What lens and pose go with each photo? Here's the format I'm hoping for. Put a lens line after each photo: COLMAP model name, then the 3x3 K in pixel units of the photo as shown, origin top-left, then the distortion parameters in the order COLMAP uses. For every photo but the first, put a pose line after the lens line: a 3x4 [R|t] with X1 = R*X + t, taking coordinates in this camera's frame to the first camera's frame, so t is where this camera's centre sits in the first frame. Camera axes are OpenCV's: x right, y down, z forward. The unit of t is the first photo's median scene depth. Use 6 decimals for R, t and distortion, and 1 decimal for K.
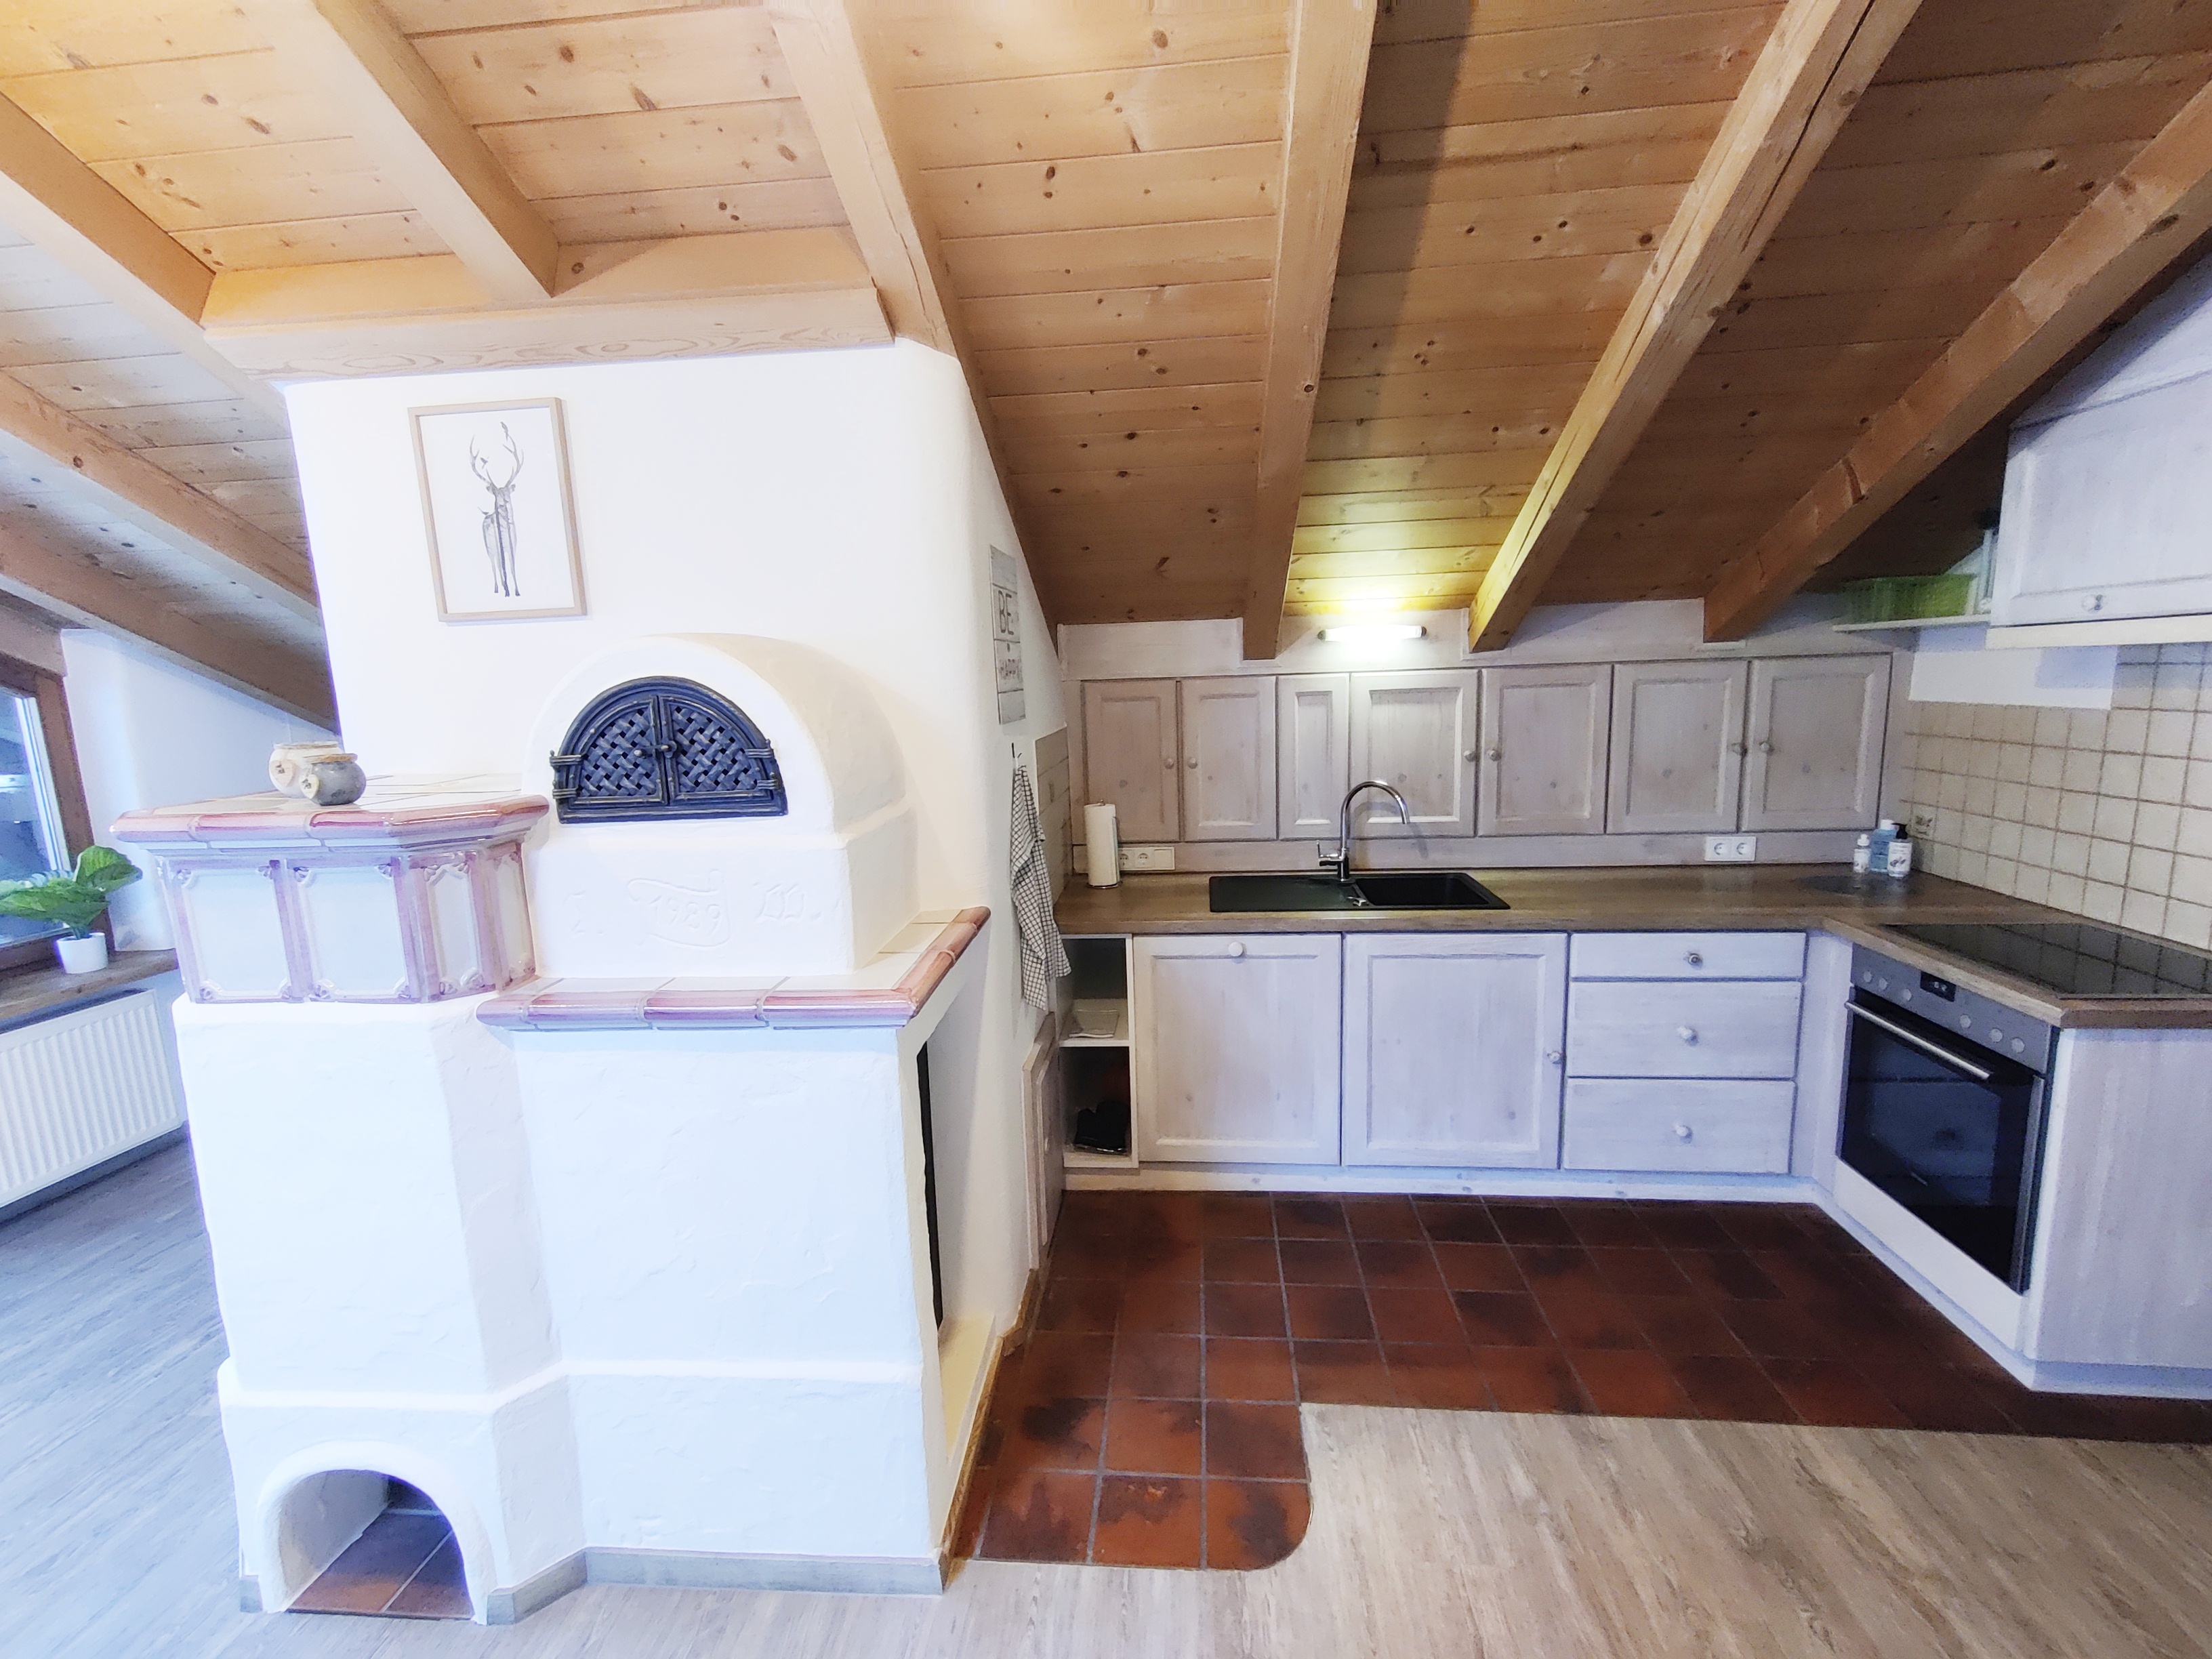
lens RADIAL K [[979.2, 0, 1099.5], [0, 979.2, 833.9], [0, 0, 1]] dist [0.006866, 0.000609]
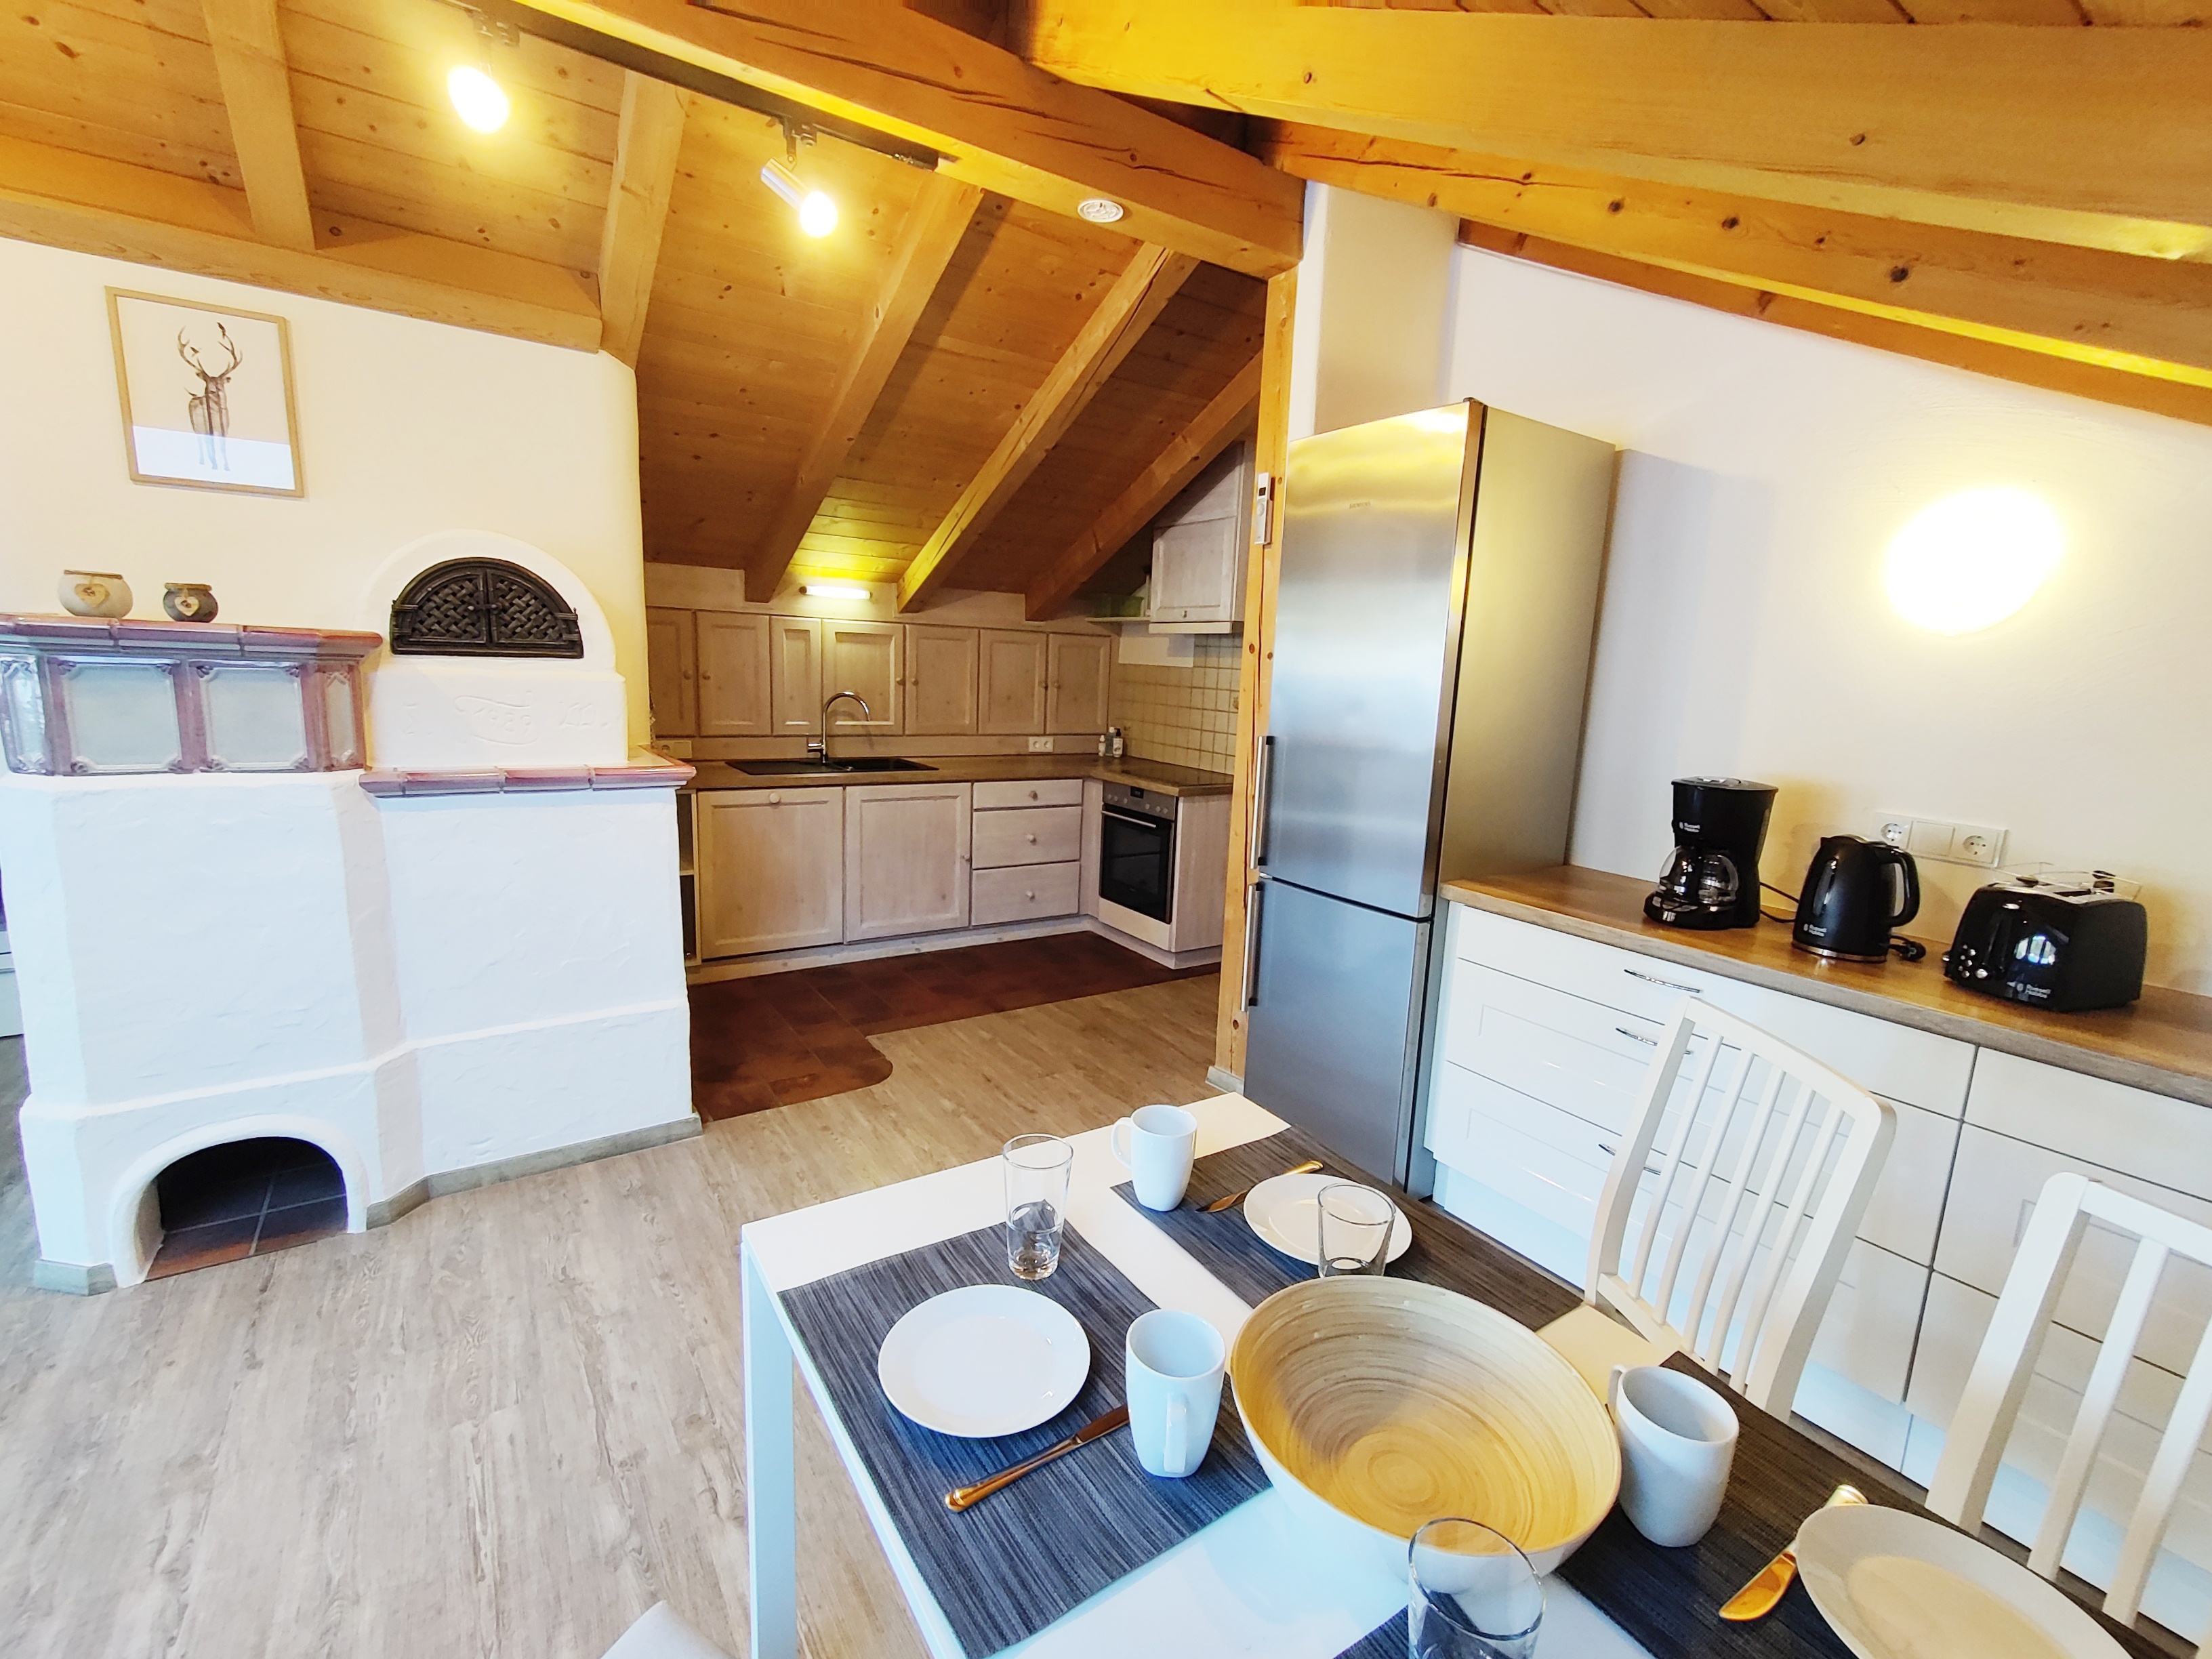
lens RADIAL K [[979.2, 0, 1116.7], [0, 979.2, 833.2], [0, 0, 1]] dist [0.006866, 0.000609]
pose [[0.765662, -0.042721, 0.641823, -0.552917], [0.032277, 0.999087, 0.027995, 0.196179], [-0.642433, -0.000719, 0.766341, -0.601811]]
